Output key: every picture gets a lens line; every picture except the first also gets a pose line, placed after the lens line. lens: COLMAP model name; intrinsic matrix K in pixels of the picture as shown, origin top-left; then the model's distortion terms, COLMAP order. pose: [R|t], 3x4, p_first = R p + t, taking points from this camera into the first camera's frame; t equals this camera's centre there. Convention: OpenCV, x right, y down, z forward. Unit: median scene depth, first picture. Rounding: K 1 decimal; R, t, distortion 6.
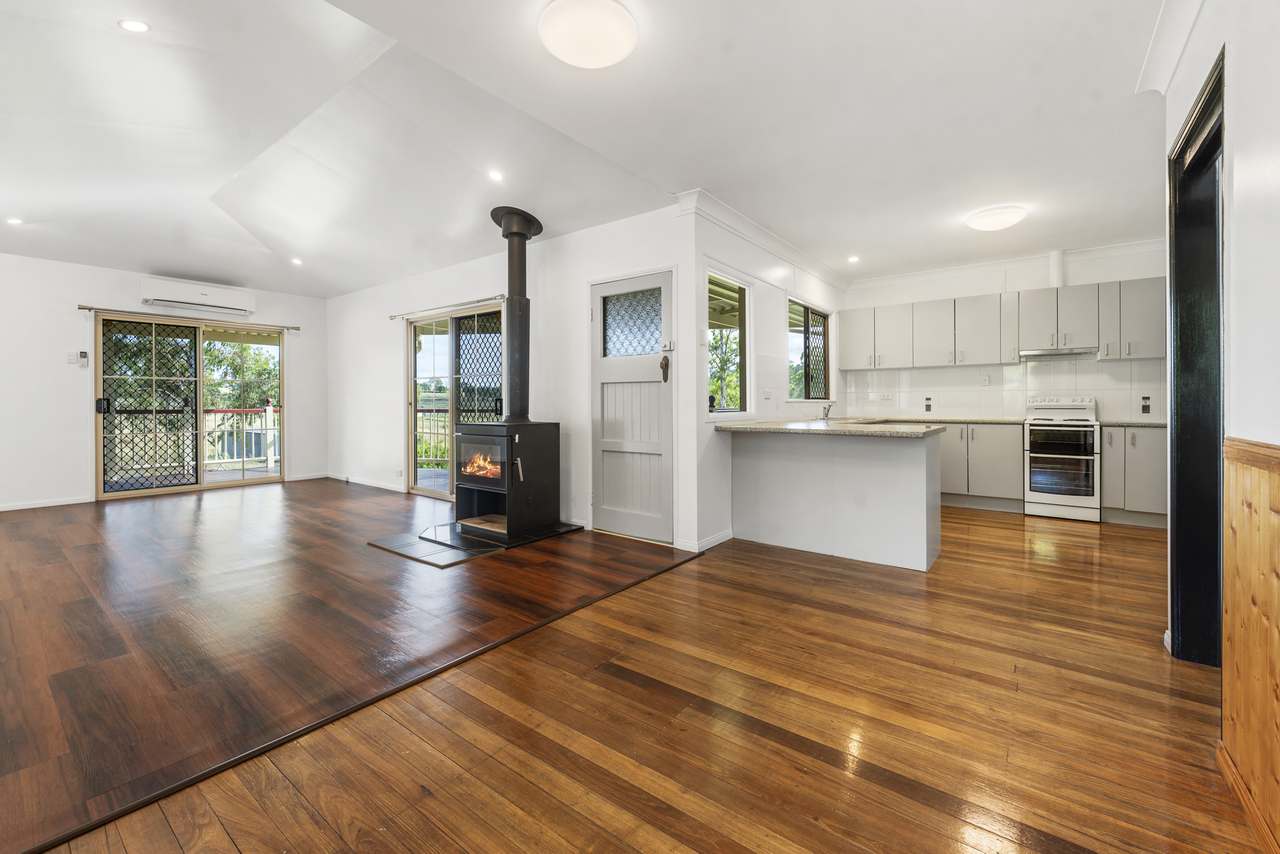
lens RADIAL K [[524.5, 0, 637.8], [0, 524.5, 404.5], [0, 0, 1]] dist [-0.002092, -0.000425]
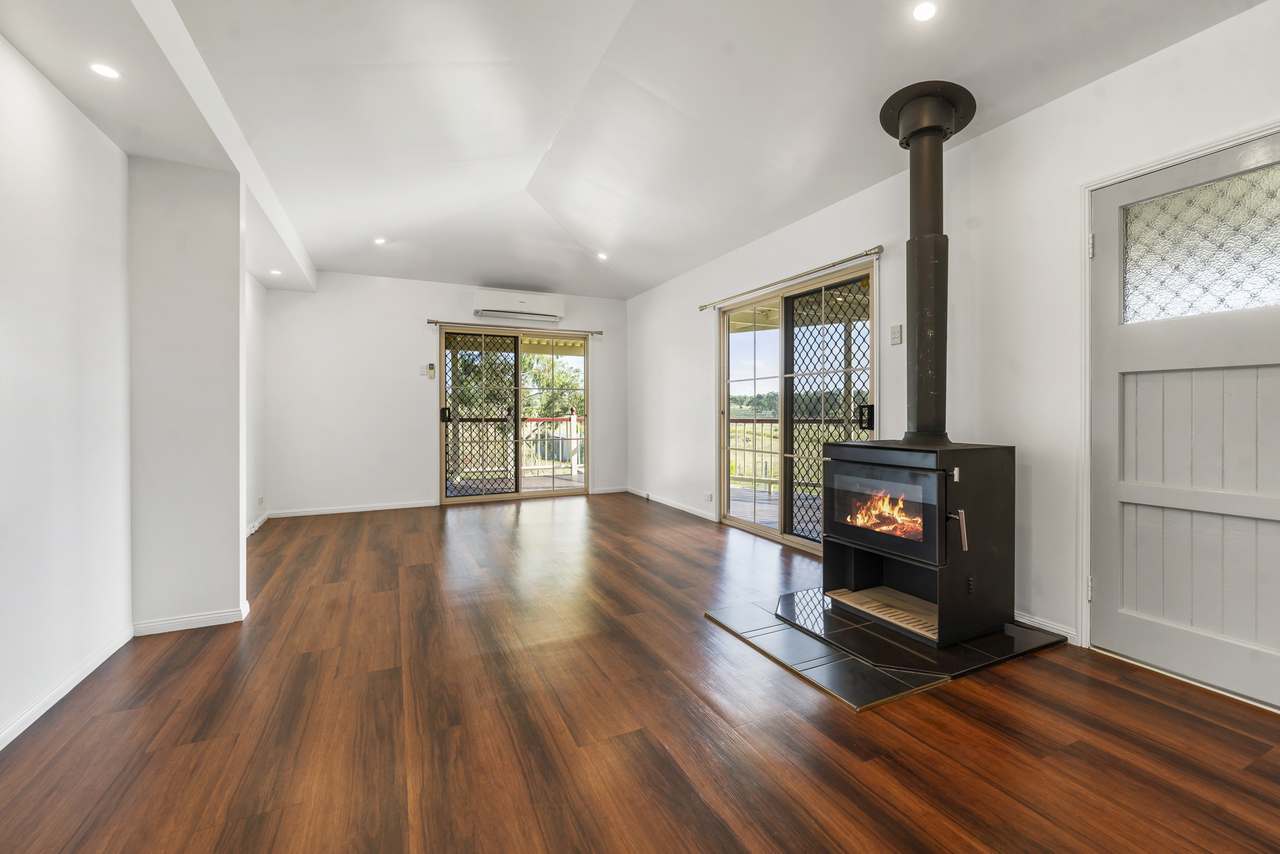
lens RADIAL K [[520.2, 0, 642.0], [0, 520.2, 414.5], [0, 0, 1]] dist [0.001851, 0.000056]
pose [[0.892027, 0.001924, -0.451978, -0.203024], [-0.001094, 0.999997, 0.002097, -0.000228], [0.451980, -0.001376, 0.892027, 0.252496]]
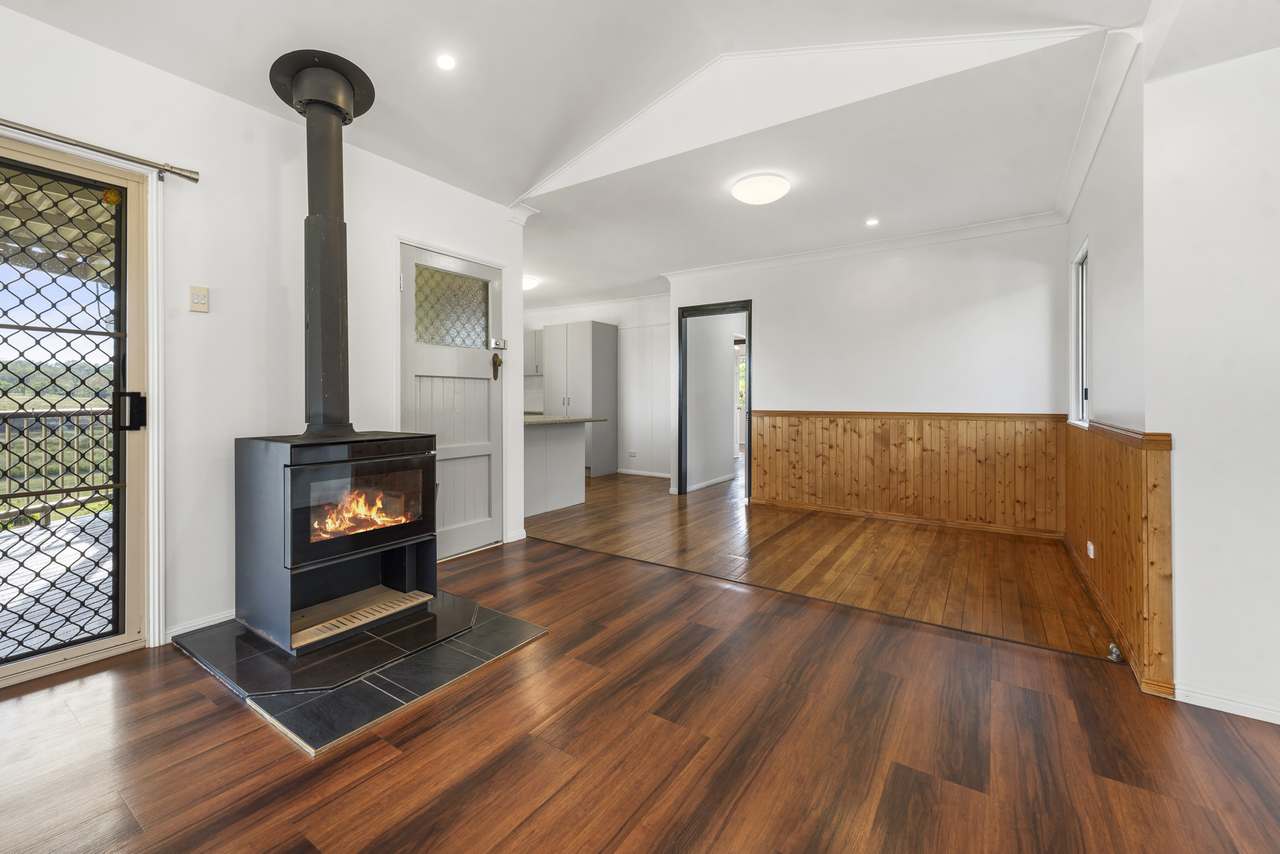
lens RADIAL K [[524.5, 0, 637.8], [0, 524.5, 404.5], [0, 0, 1]] dist [-0.002092, -0.000425]
pose [[-0.060178, -0.008066, 0.998155, -0.671509], [0.003050, 0.999961, 0.008265, -0.003036], [-0.998183, 0.003541, -0.060151, 0.563841]]
